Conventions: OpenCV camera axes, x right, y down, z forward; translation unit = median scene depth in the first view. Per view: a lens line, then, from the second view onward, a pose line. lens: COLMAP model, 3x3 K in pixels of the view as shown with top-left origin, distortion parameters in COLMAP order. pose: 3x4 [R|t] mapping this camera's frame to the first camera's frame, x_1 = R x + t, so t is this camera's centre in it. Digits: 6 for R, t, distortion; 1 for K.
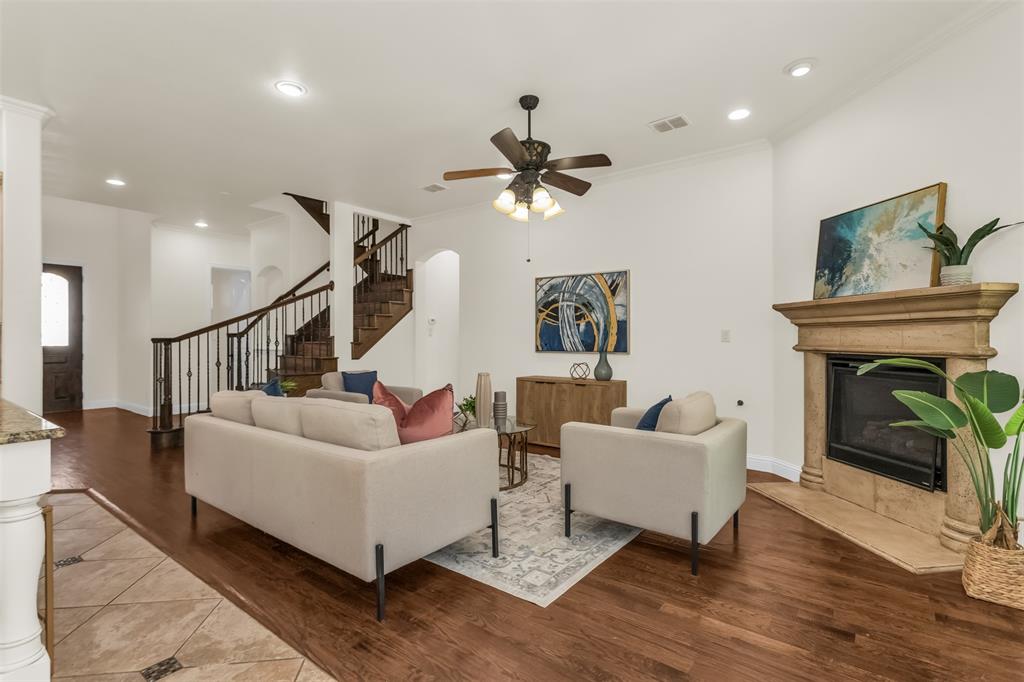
lens RADIAL K [[489.0, 0, 511.3], [0, 489.0, 340.7], [0, 0, 1]] dist [-0.000977, 0.001580]
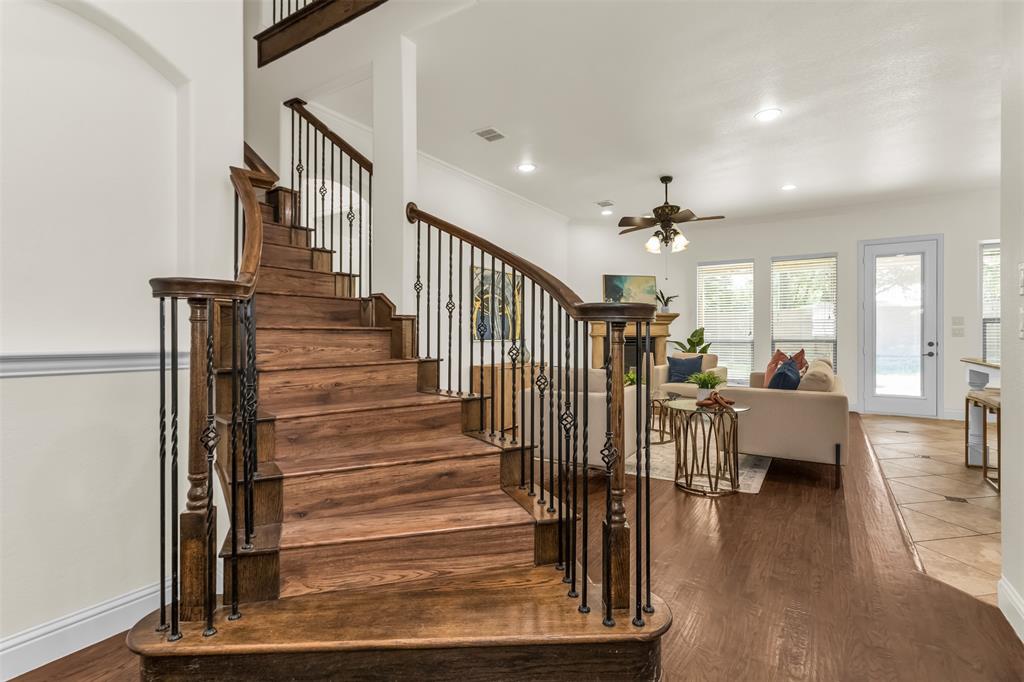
lens RADIAL K [[489.0, 0, 511.6], [0, 489.0, 334.7], [0, 0, 1]] dist [-0.000977, 0.001580]
pose [[-0.078102, 0.001877, 0.996944, -1.361872], [0.002123, 0.999996, -0.001717, 0.017064], [-0.996943, 0.001982, -0.078106, 1.468467]]
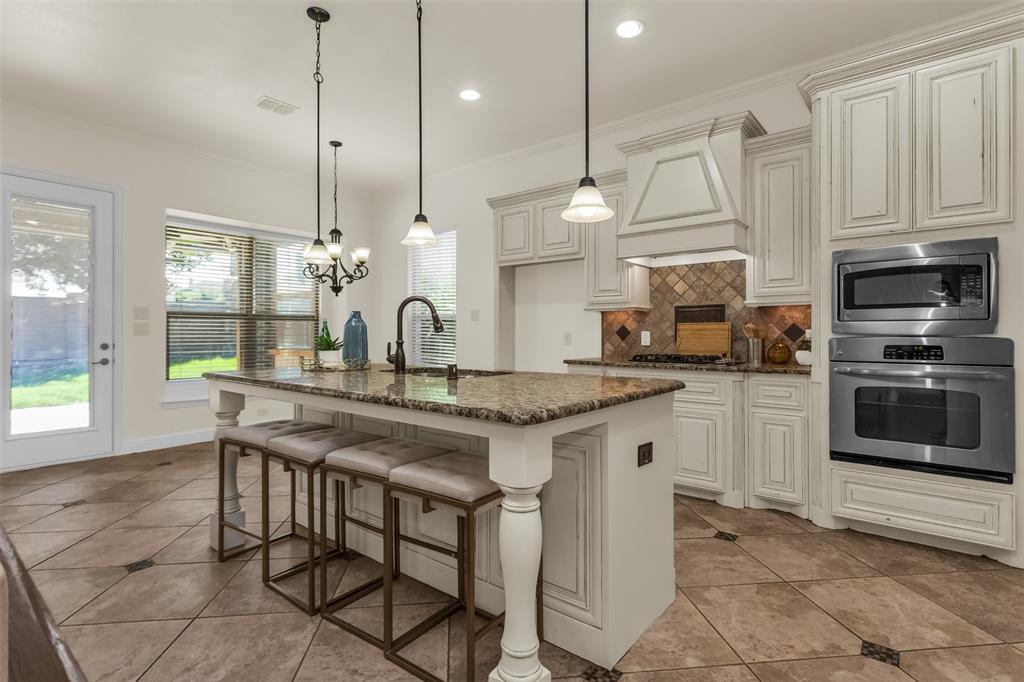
lens RADIAL K [[489.0, 0, 512.0], [0, 489.0, 332.8], [0, 0, 1]] dist [-0.000977, 0.001580]
pose [[-0.999777, 0.002803, 0.020951, -0.772094], [0.002838, 0.999995, 0.001634, 0.018568], [-0.020946, 0.001693, -0.999779, 1.017015]]
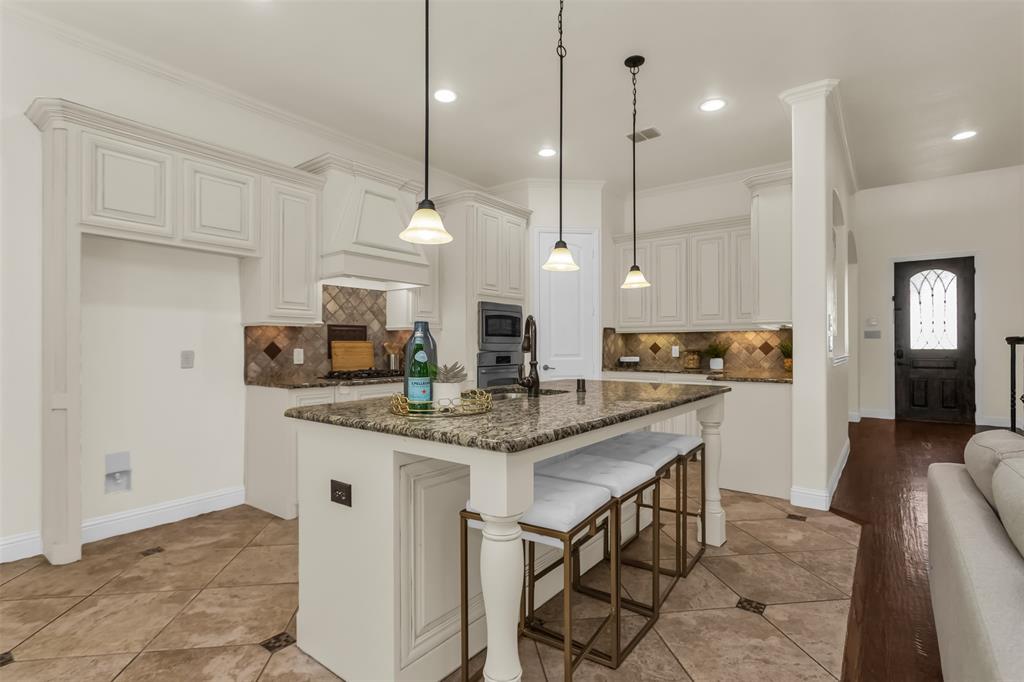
lens RADIAL K [[489.0, 0, 507.4], [0, 489.0, 343.8], [0, 0, 1]] dist [-0.000977, 0.001580]
pose [[-0.000622, -0.003100, -0.999995, -0.053651], [-0.001646, 0.999994, -0.003099, 0.010216], [0.999998, 0.001644, -0.000627, 0.386543]]
